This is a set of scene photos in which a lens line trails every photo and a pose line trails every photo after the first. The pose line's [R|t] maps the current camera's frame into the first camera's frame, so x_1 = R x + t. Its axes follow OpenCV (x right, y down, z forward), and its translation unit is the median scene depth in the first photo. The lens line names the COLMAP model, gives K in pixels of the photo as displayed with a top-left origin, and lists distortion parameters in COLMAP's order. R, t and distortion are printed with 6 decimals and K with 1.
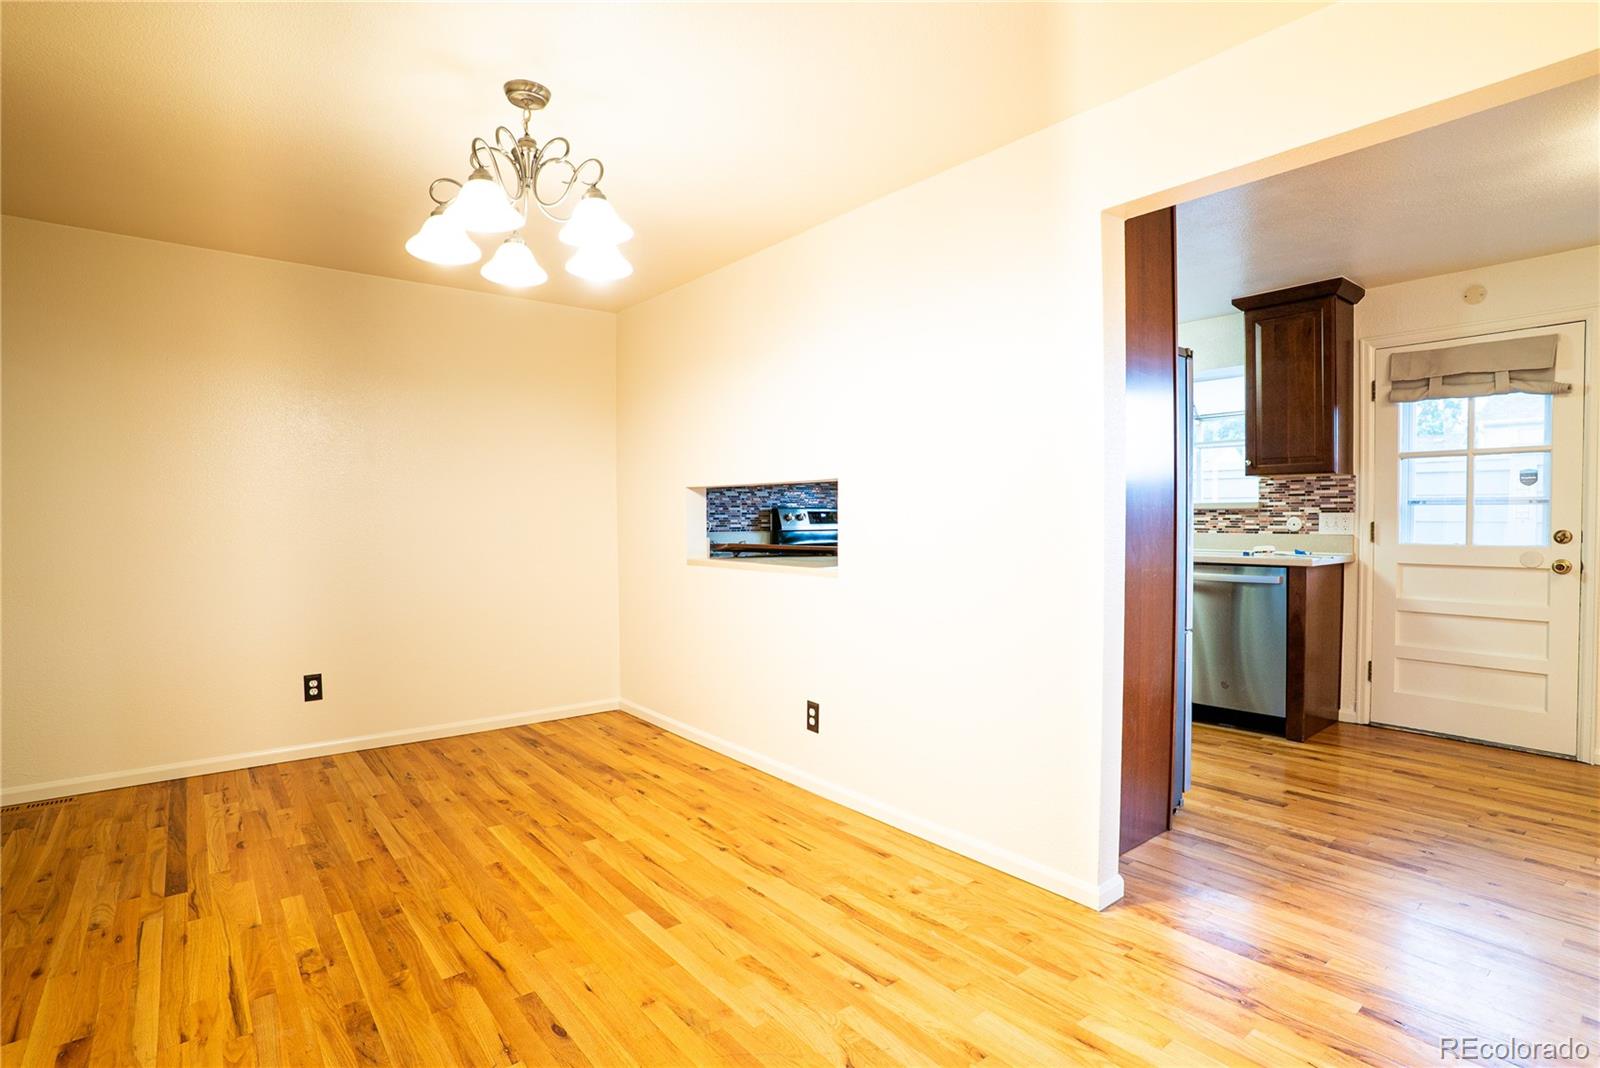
lens RADIAL K [[798.7, 0, 800.0], [0, 798.7, 534.0], [0, 0, 1]] dist [-0.073749, 0.032586]
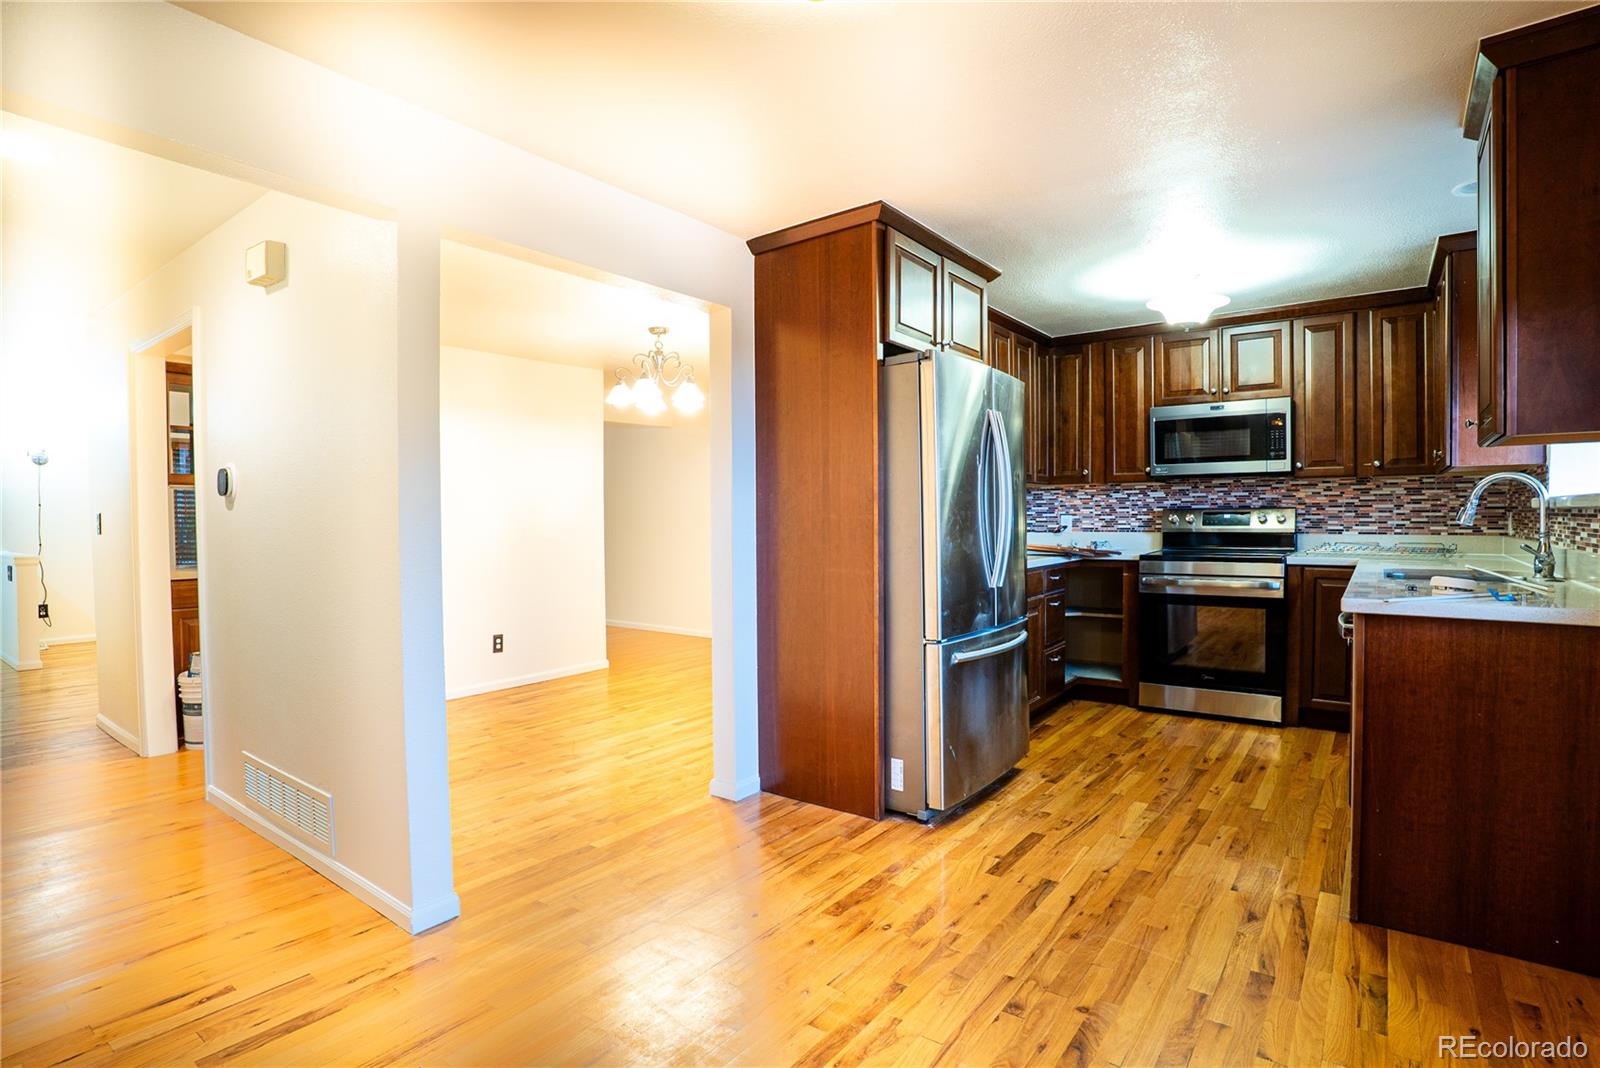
lens RADIAL K [[798.7, 0, 800.0], [0, 798.7, 534.0], [0, 0, 1]] dist [-0.073749, 0.032586]
pose [[0.241164, 0.017123, -0.970333, 1.442456], [-0.012606, 0.999815, 0.014510, -0.018241], [0.970402, 0.008732, 0.241335, 0.628500]]
